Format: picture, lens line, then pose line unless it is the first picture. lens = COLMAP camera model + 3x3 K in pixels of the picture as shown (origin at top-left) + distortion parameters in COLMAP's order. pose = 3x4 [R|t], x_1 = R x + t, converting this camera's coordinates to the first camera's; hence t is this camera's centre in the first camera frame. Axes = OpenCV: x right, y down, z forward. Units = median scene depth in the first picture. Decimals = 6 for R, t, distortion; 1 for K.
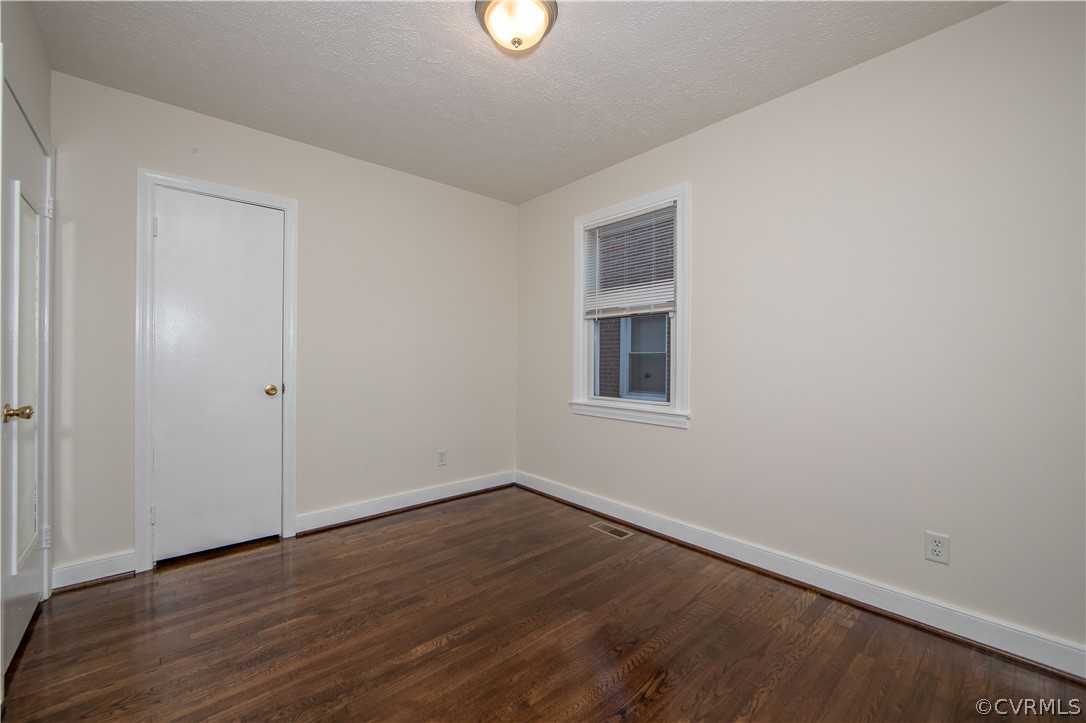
lens RADIAL K [[429.0, 0, 522.3], [0, 429.0, 359.9], [0, 0, 1]] dist [-0.010404, 0.000426]
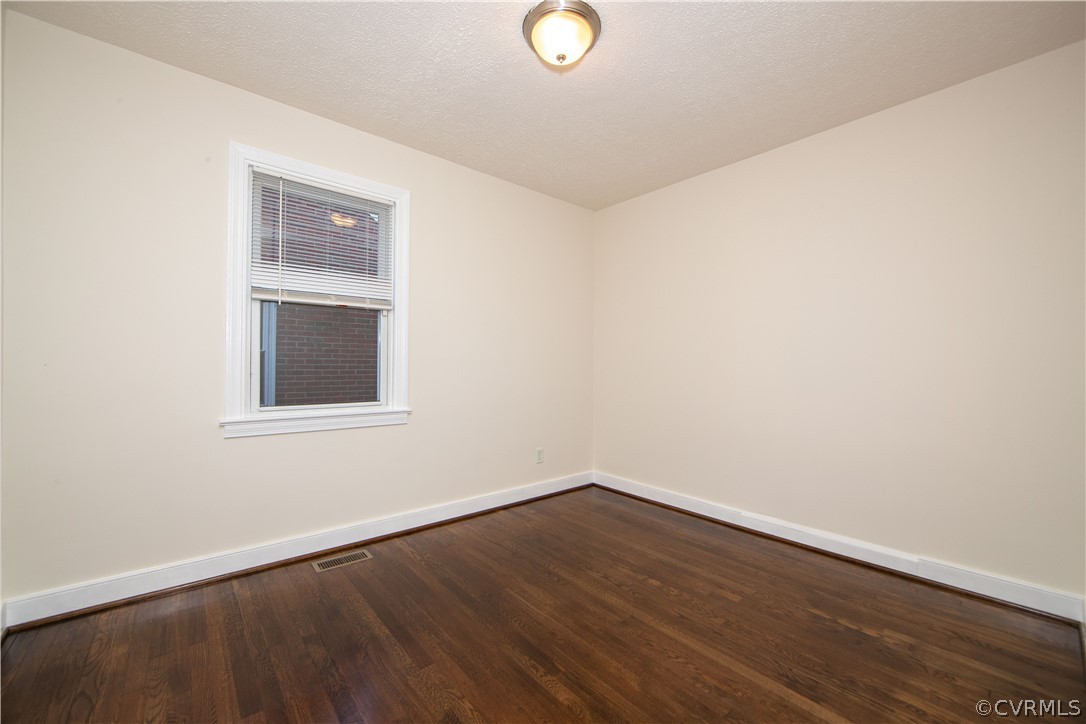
lens RADIAL K [[429.0, 0, 549.9], [0, 429.0, 366.1], [0, 0, 1]] dist [-0.010404, 0.000426]
pose [[-0.004306, -0.005262, 0.999977, -0.678009], [-0.003221, 0.999981, 0.005248, 0.011952], [-0.999986, -0.003199, -0.004323, 0.648171]]
